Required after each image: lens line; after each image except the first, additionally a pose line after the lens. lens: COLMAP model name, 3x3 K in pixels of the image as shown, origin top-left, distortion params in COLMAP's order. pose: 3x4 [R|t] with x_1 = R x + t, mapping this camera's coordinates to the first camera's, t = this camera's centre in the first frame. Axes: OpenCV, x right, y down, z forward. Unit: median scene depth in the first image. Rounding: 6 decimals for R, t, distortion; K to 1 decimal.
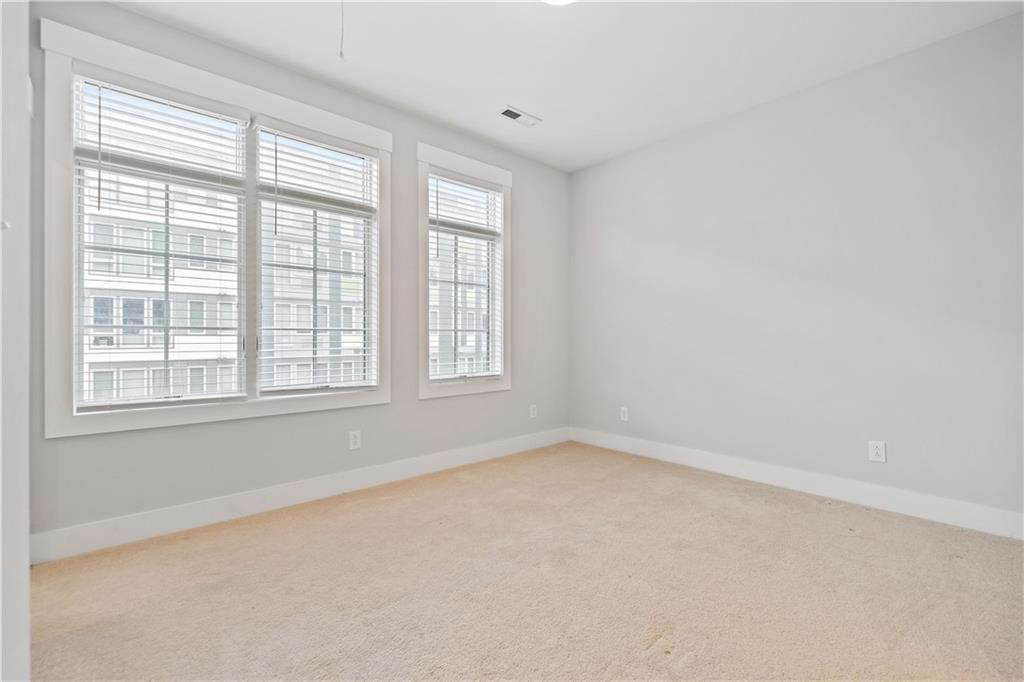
lens RADIAL K [[449.8, 0, 506.6], [0, 449.8, 338.3], [0, 0, 1]] dist [0.003322, -0.002136]
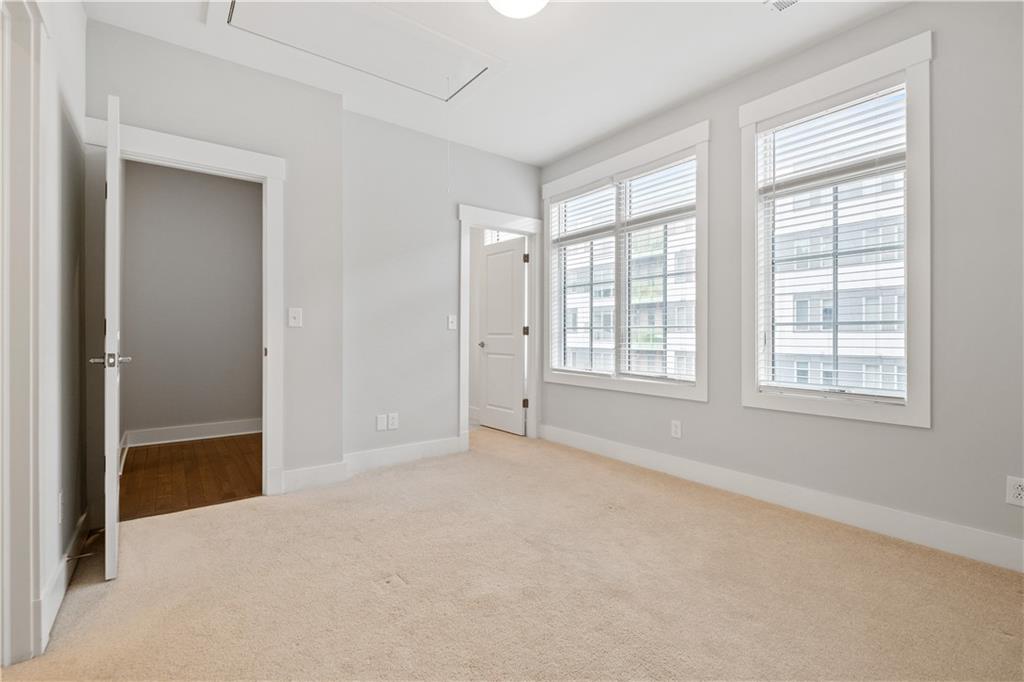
lens RADIAL K [[449.8, 0, 508.2], [0, 449.8, 335.3], [0, 0, 1]] dist [0.003322, -0.002136]
pose [[-0.076011, 0.003441, -0.997101, 0.660554], [0.002379, 0.999992, 0.003270, -0.002886], [0.997104, -0.002124, -0.076018, 0.588867]]
